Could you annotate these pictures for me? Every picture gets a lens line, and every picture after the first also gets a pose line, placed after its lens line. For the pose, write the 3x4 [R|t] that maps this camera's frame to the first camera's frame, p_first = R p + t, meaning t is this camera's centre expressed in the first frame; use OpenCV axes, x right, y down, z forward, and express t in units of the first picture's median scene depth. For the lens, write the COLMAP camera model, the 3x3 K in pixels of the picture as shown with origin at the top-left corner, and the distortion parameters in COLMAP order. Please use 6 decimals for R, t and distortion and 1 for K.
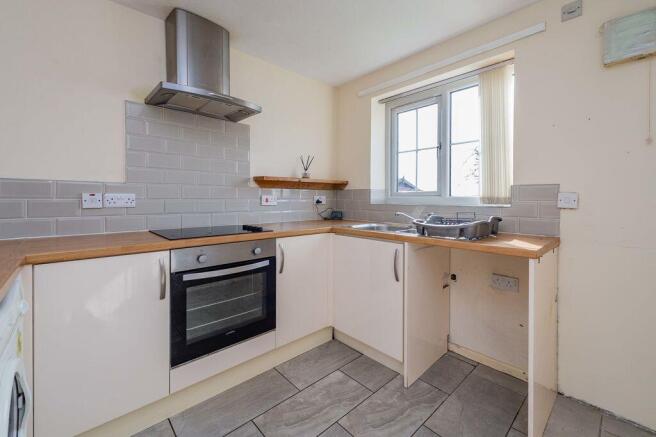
lens RADIAL K [[275.9, 0, 328.9], [0, 275.9, 198.8], [0, 0, 1]] dist [-0.002103, -0.000299]
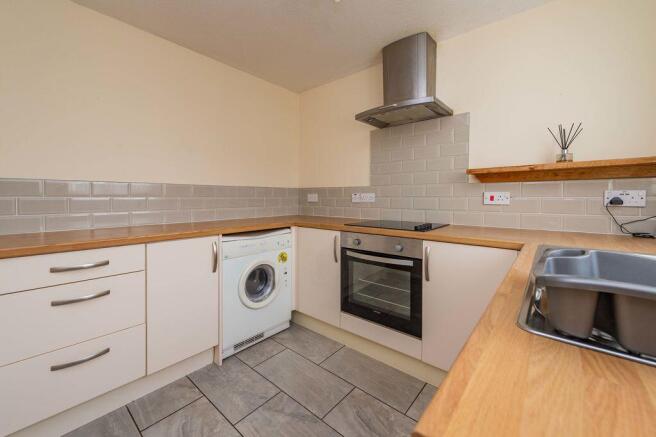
lens RADIAL K [[260.4, 0, 329.1], [0, 260.4, 200.9], [0, 0, 1]] dist [0.002136, 0.000156]
pose [[0.112764, 0.008501, -0.993585, 0.640838], [-0.000494, 0.999964, 0.008500, 0.009382], [0.993622, -0.000467, 0.112764, 0.620322]]
